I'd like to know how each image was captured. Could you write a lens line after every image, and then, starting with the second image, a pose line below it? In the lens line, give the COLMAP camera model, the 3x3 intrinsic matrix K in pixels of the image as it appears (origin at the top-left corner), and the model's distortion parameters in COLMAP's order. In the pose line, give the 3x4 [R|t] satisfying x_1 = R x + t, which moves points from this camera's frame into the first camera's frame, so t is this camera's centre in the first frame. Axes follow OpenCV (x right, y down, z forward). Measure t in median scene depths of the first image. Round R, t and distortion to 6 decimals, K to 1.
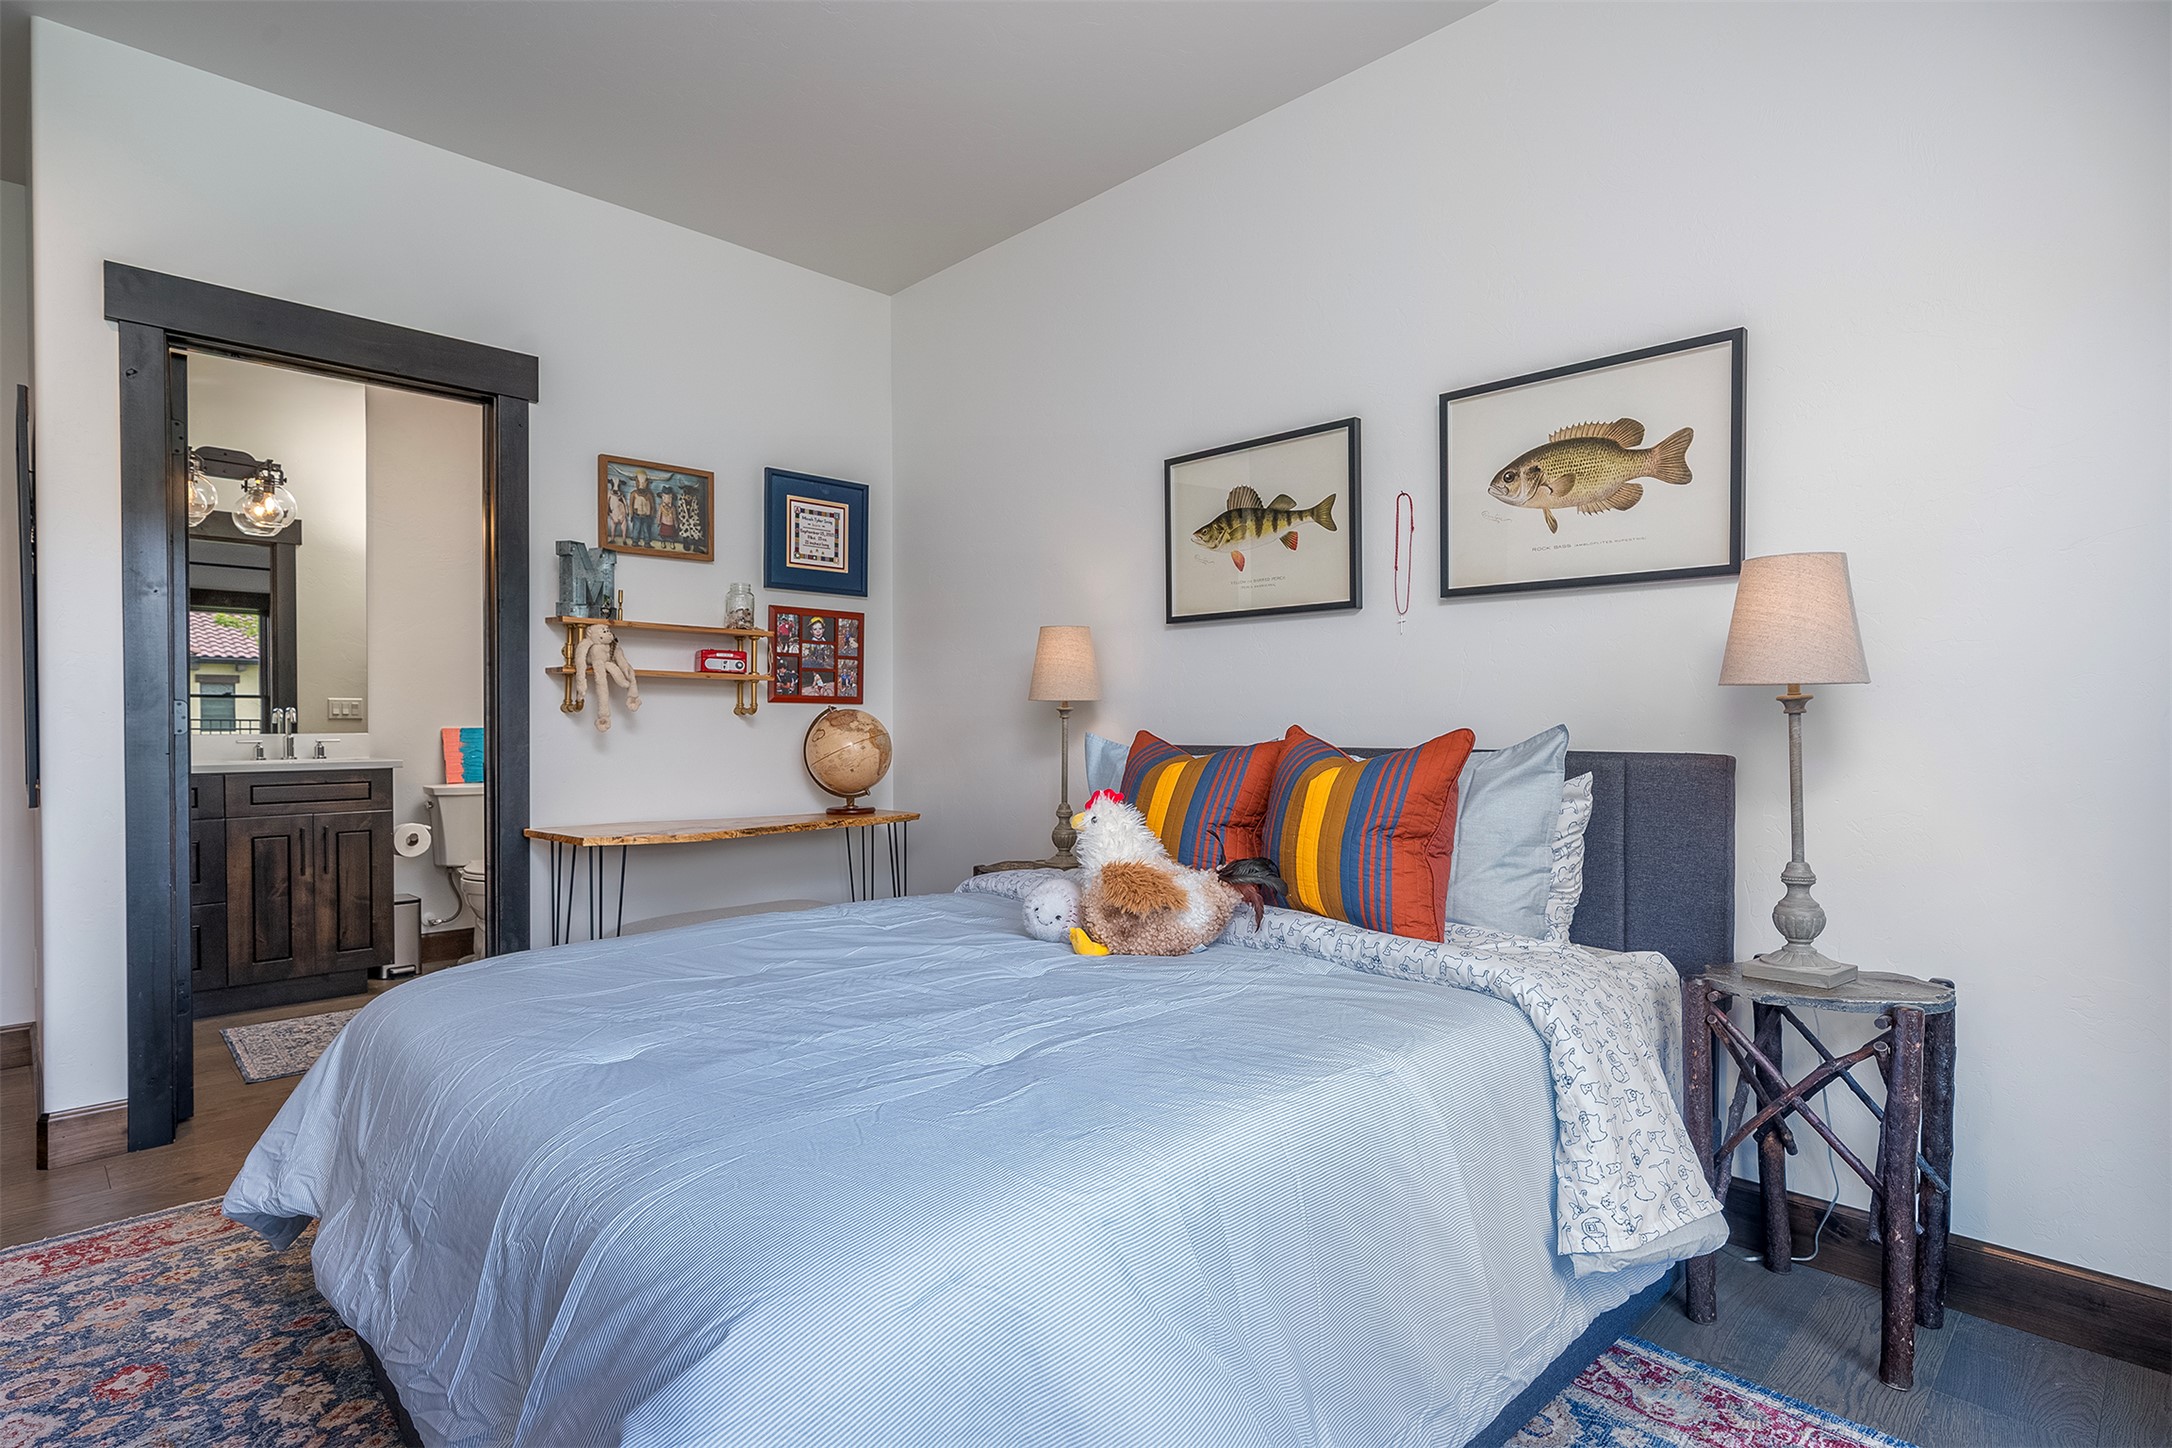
lens RADIAL K [[1094.9, 0, 1082.6], [0, 1094.9, 730.0], [0, 0, 1]] dist [-0.001953, -0.000237]
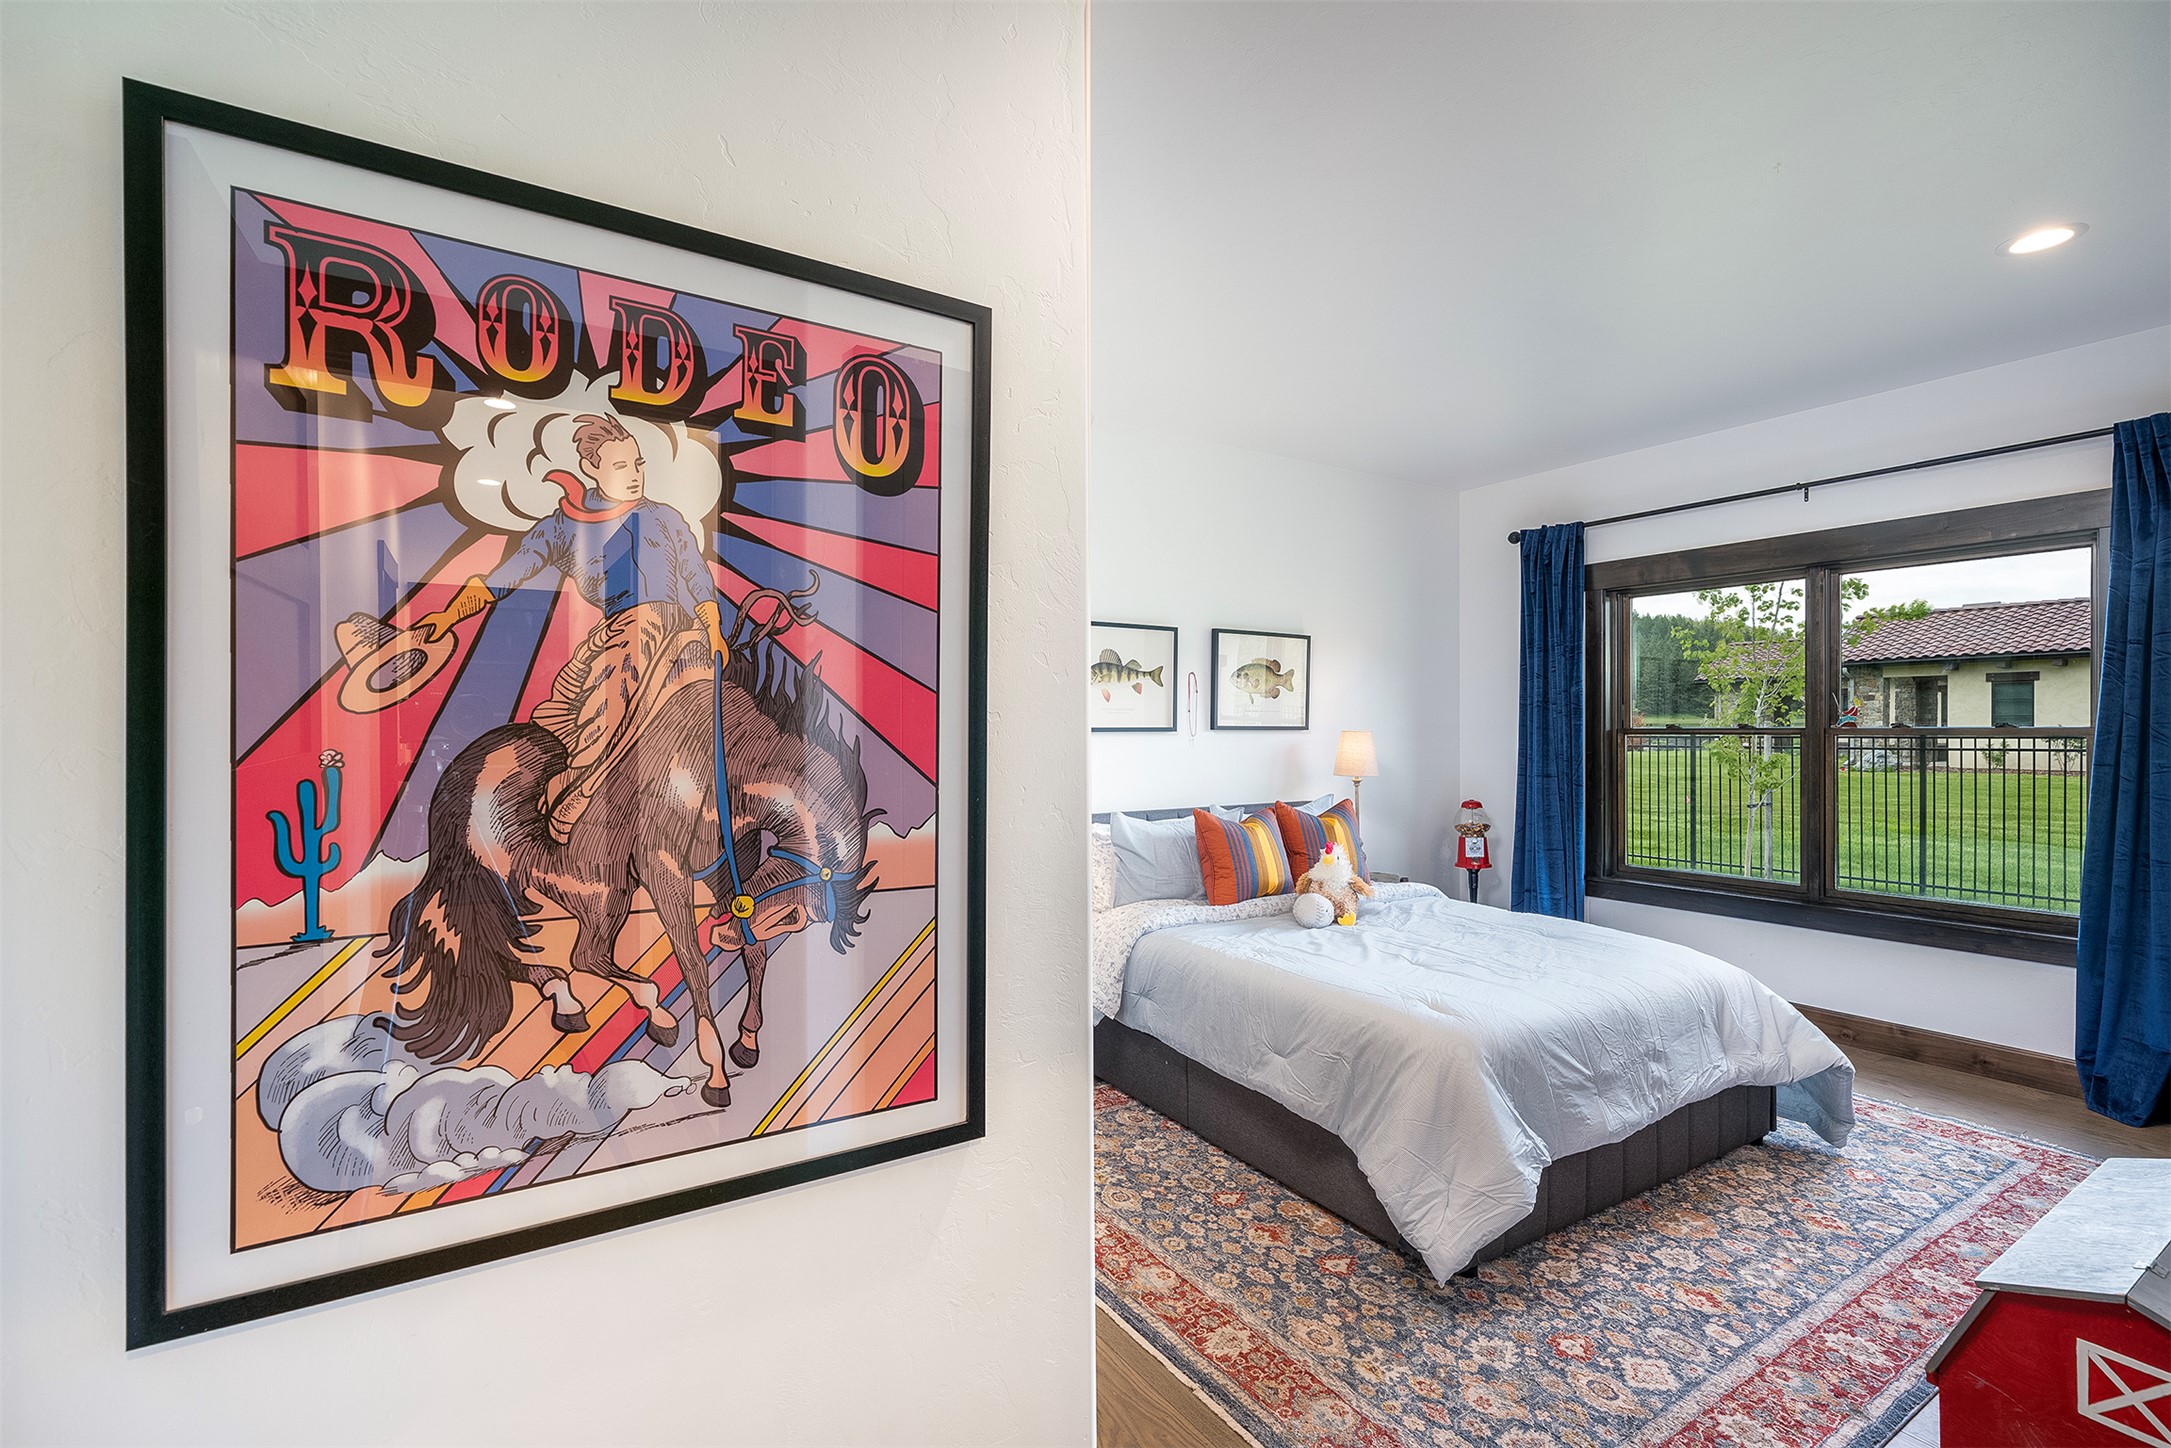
lens RADIAL K [[946.3, 0, 1085.7], [0, 946.3, 727.1], [0, 0, 1]] dist [-0.000642, -0.000023]
pose [[0.210628, 0.002174, 0.977564, -1.220100], [0.007309, 0.999966, -0.003799, -0.105326], [-0.977539, 0.007945, 0.210605, 0.754367]]
